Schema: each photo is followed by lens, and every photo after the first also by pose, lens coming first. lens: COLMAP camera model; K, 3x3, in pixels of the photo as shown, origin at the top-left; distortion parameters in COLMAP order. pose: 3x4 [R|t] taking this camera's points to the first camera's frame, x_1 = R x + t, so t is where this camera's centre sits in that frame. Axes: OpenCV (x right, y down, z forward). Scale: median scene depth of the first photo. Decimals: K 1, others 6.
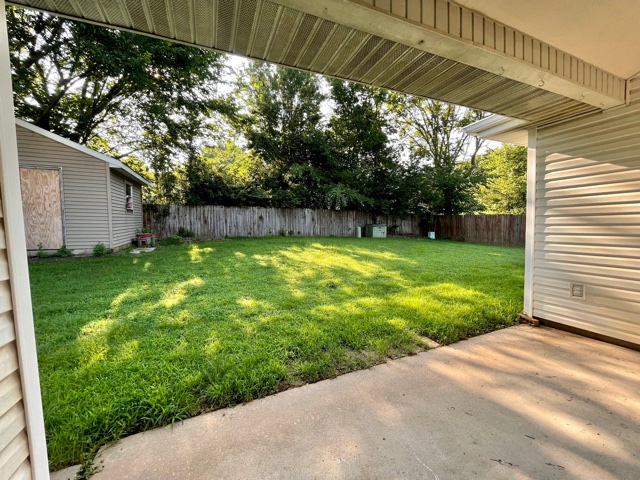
lens RADIAL K [[258.5, 0, 320.3], [0, 258.5, 239.8], [0, 0, 1]] dist [-0.011166, -0.000181]
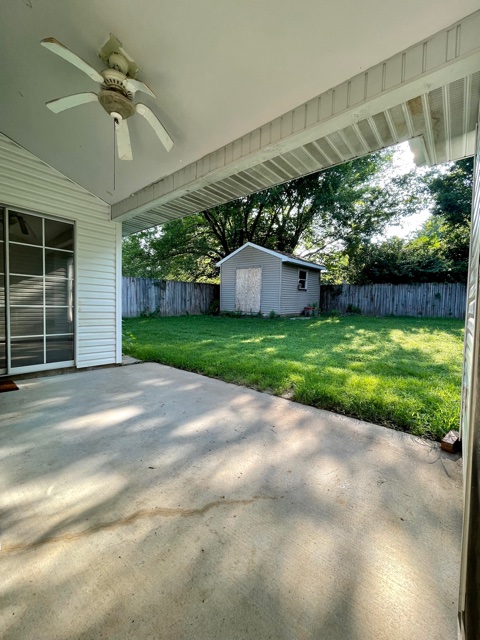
lens RADIAL K [[258.5, 0, 241.1], [0, 258.5, 318.3], [0, 0, 1]] dist [-0.011166, -0.000181]
pose [[0.442910, 0.072636, -0.893619, 0.305966], [-0.081983, 0.995818, 0.040310, 0.008963], [0.892810, 0.055408, 0.447013, 0.070197]]
